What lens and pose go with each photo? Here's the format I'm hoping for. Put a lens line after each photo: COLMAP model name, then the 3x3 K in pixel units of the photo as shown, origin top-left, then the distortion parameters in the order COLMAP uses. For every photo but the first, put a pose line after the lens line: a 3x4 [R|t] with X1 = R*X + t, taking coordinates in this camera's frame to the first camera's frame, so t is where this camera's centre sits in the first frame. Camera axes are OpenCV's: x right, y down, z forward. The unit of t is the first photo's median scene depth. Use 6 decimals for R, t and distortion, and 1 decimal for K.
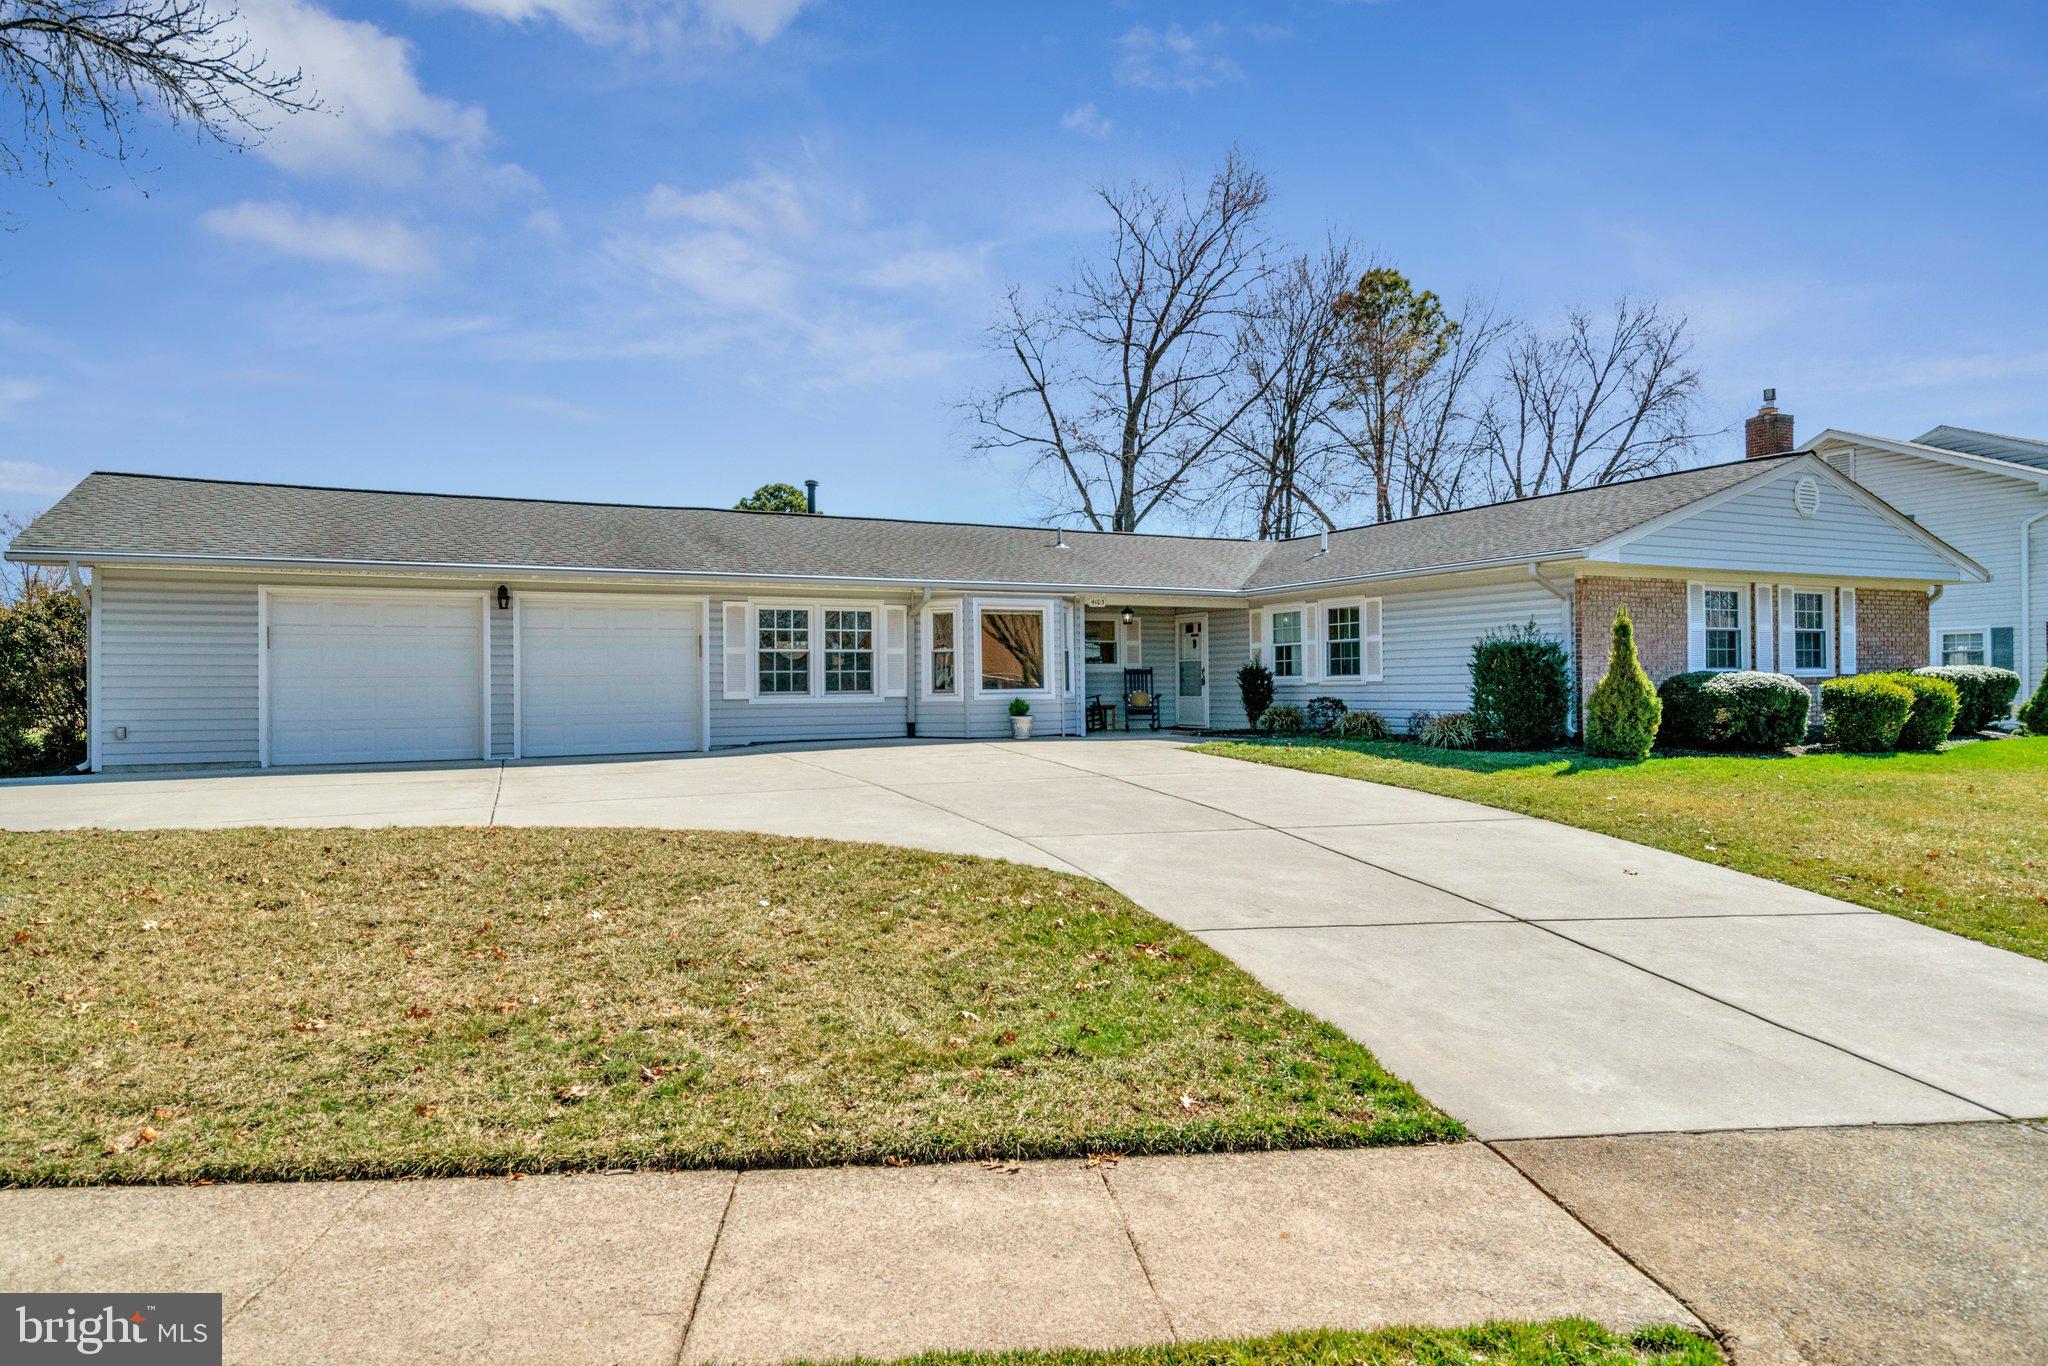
lens RADIAL K [[1007.6, 0, 1011.1], [0, 1007.6, 672.7], [0, 0, 1]] dist [-0.000050, 0.000308]
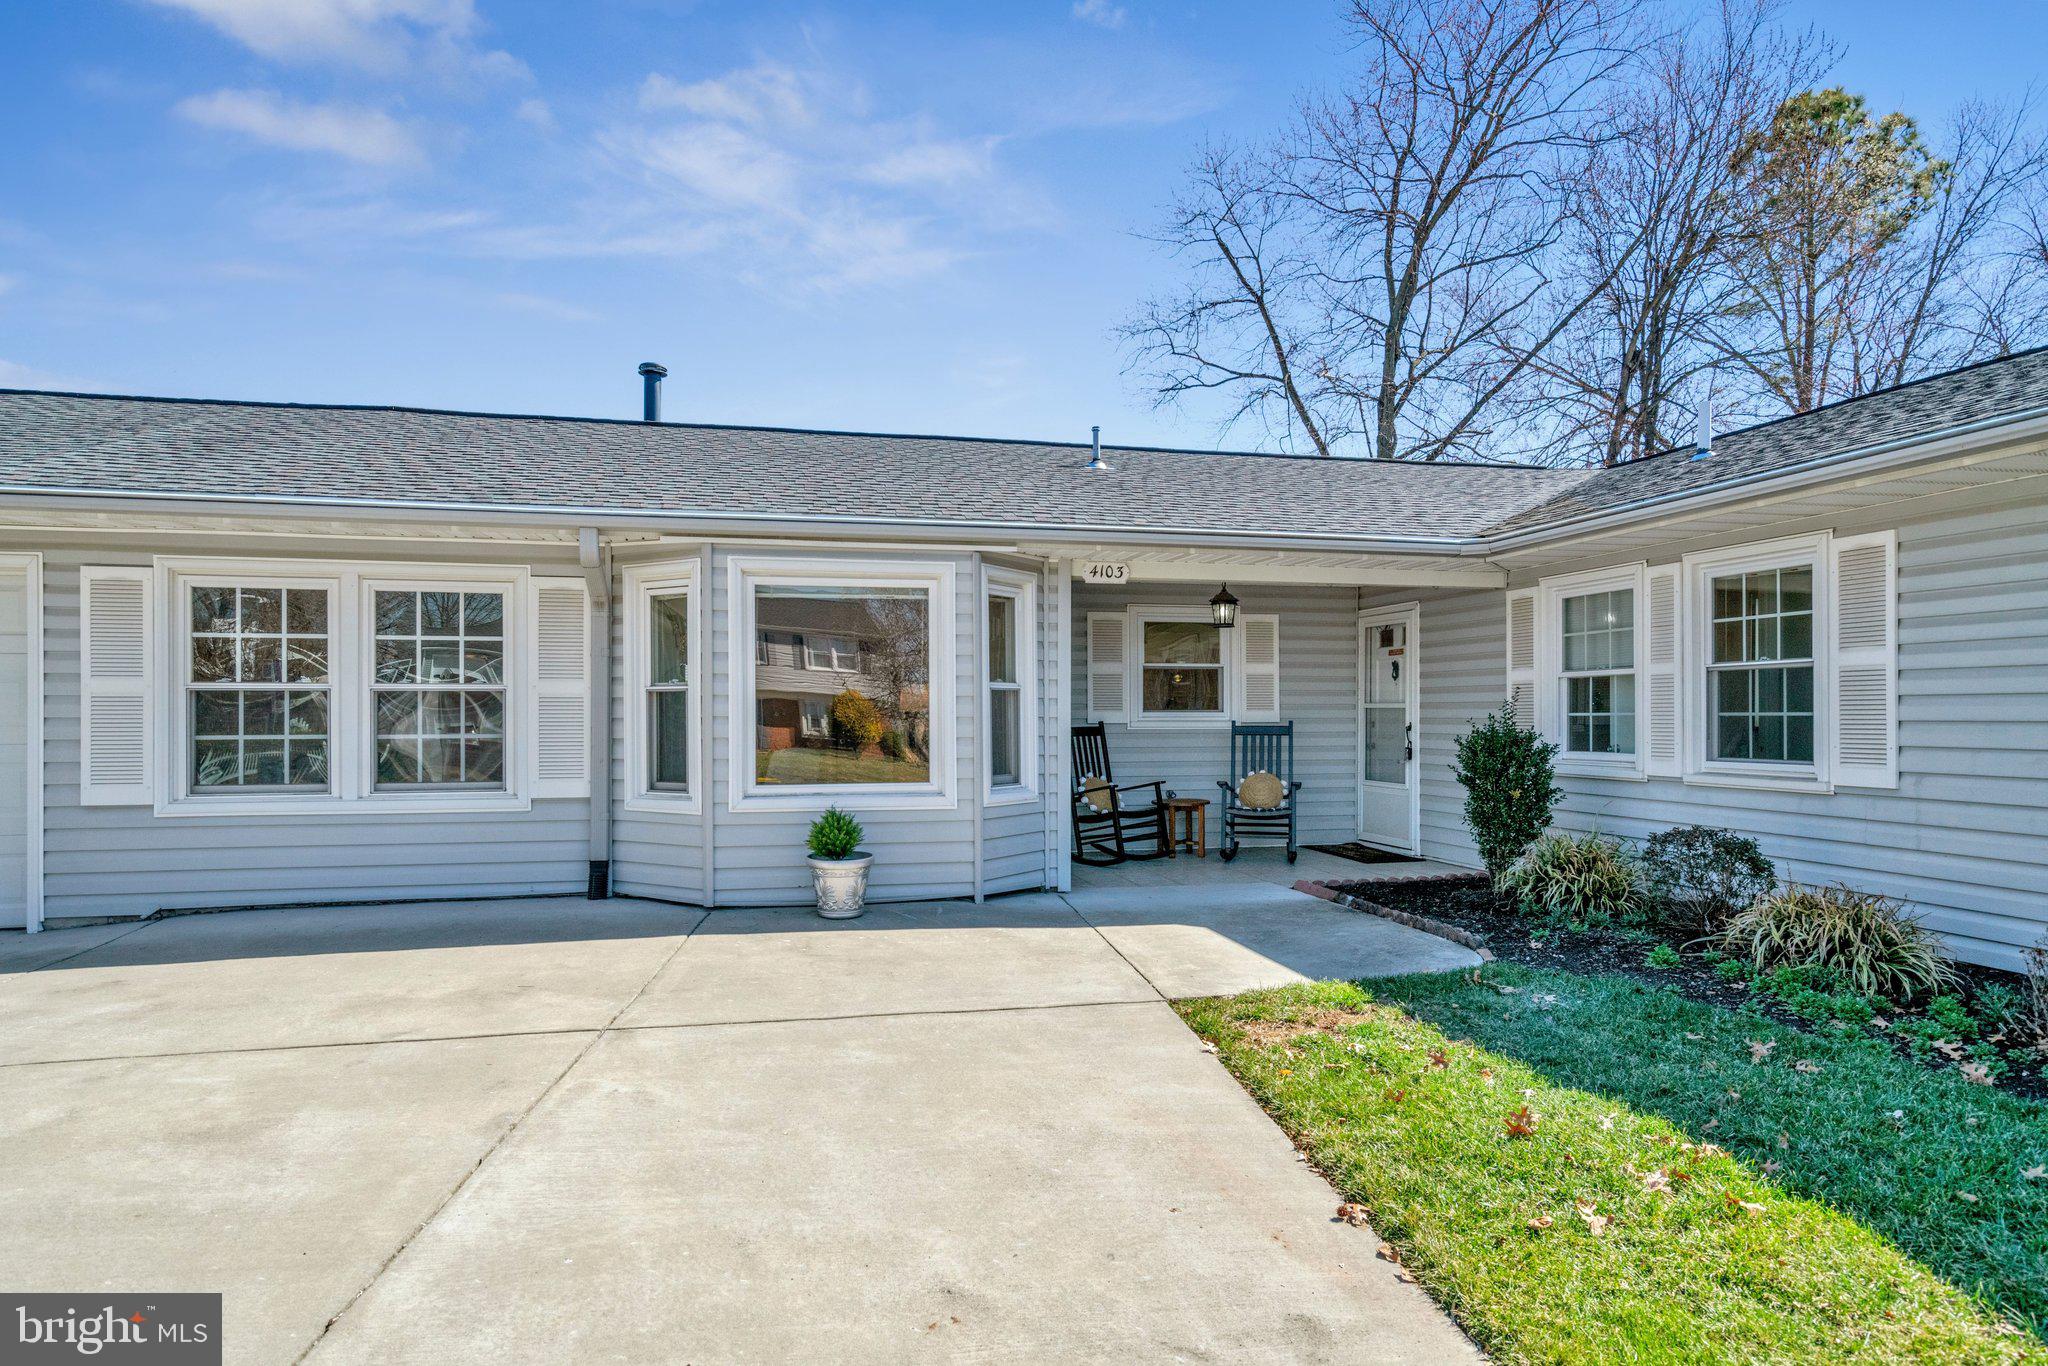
lens RADIAL K [[1228.8, 0, 996.5], [0, 1228.8, 702.9], [0, 0, 1]] dist [0.009495, 0.001677]
pose [[0.975474, 0.008195, -0.219960, 0.172545], [-0.008088, 0.999966, 0.001385, -0.017585], [0.219964, 0.000428, 0.975508, 0.546071]]
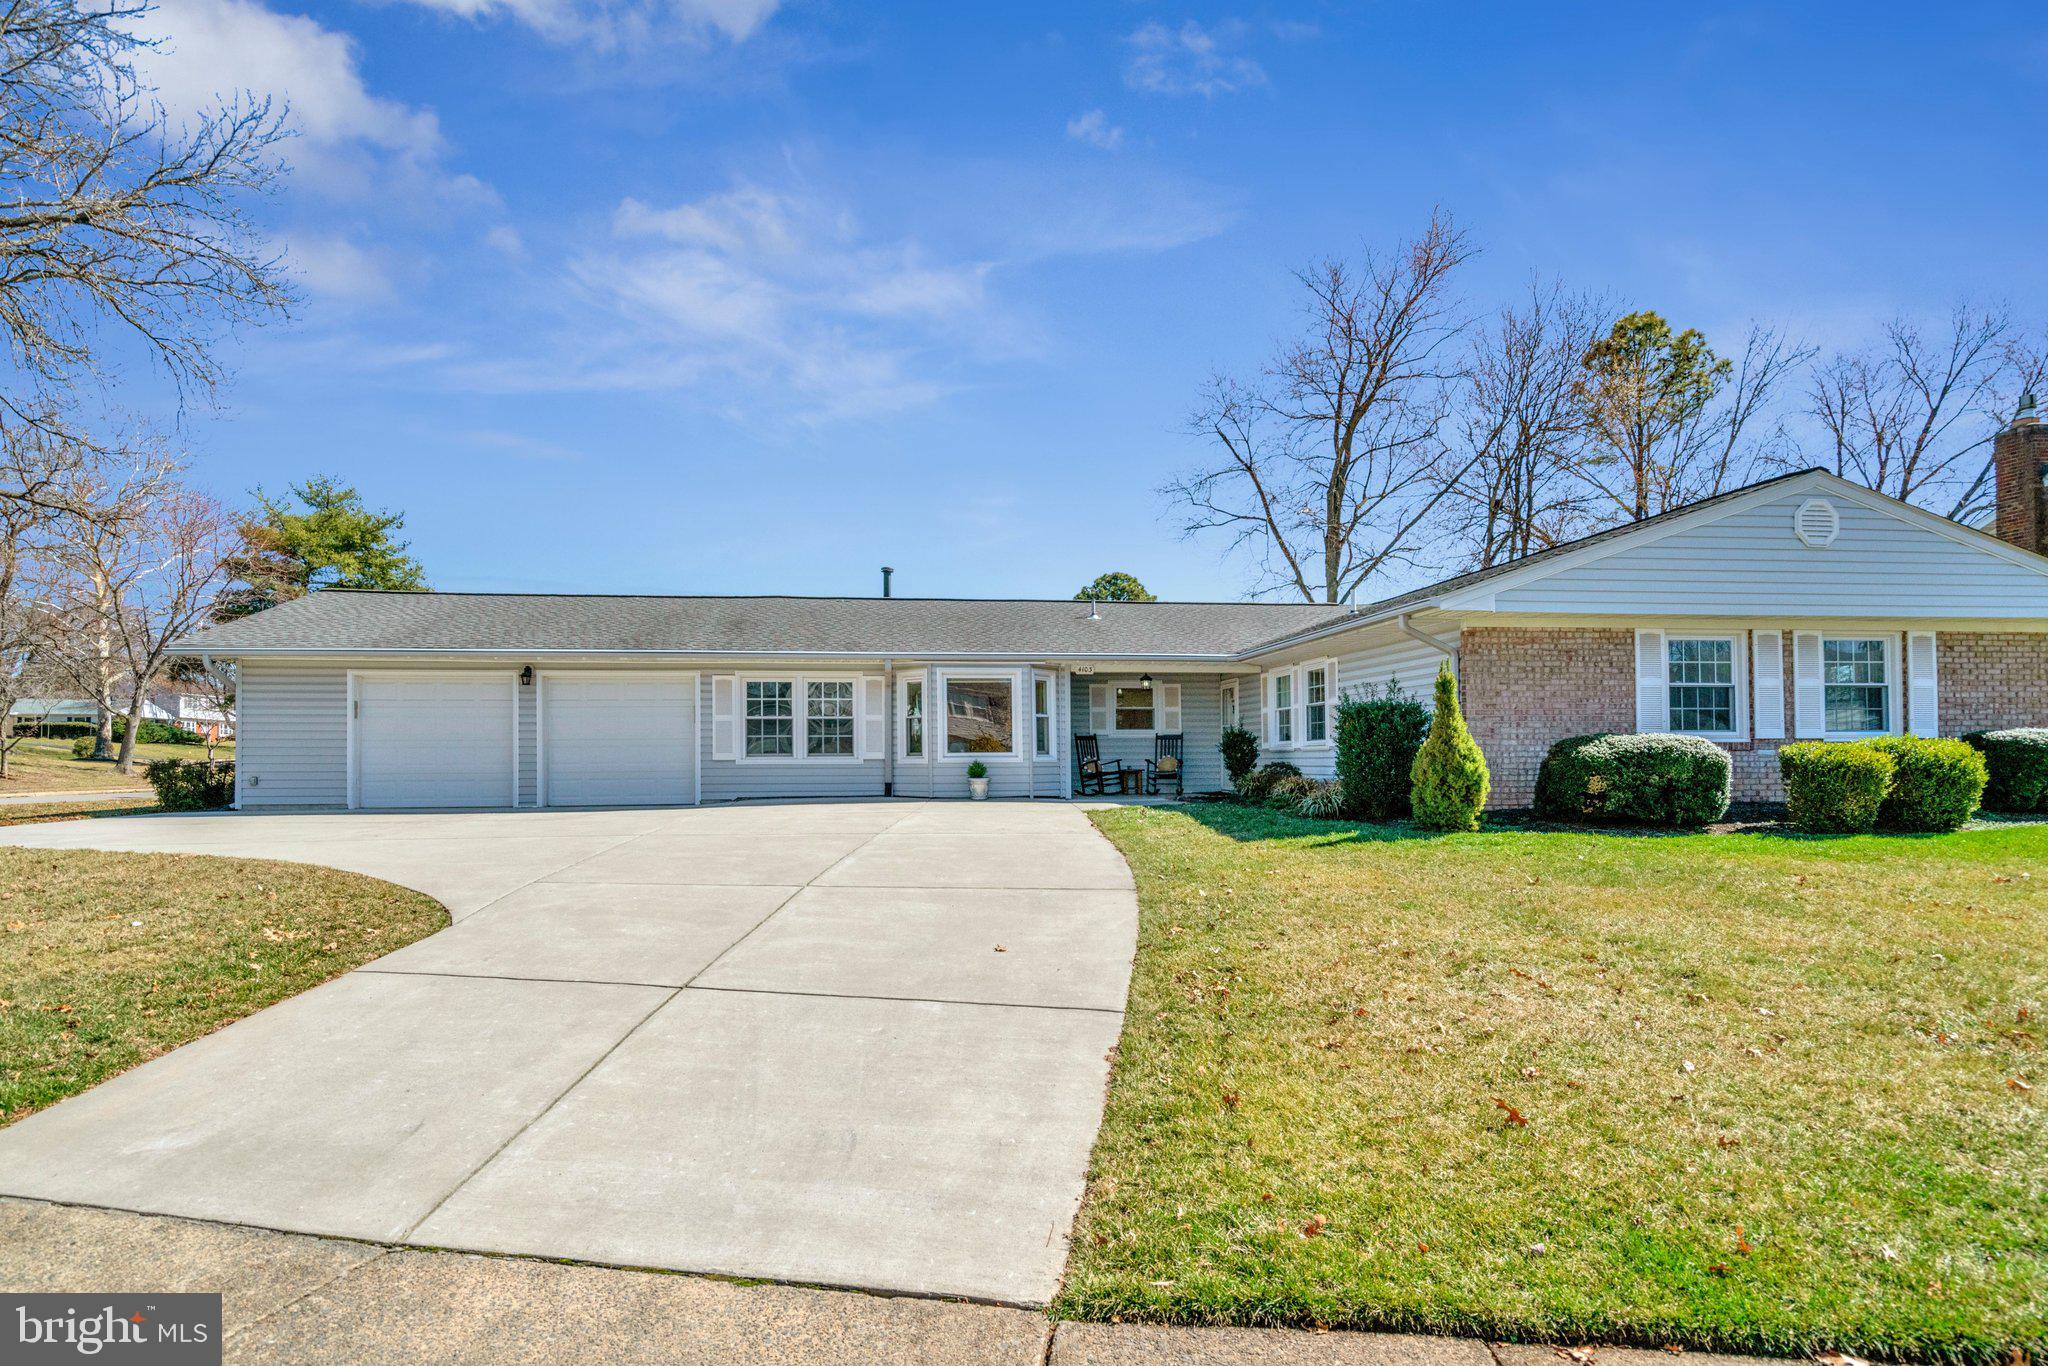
lens RADIAL K [[923.6, 0, 1027.8], [0, 923.6, 727.9], [0, 0, 1]] dist [-0.000973, -0.000023]
pose [[0.958355, -0.003395, -0.285559, 0.336489], [-0.000742, 0.999896, -0.014378, 0.004131], [0.285579, 0.013991, 0.958253, 0.079099]]
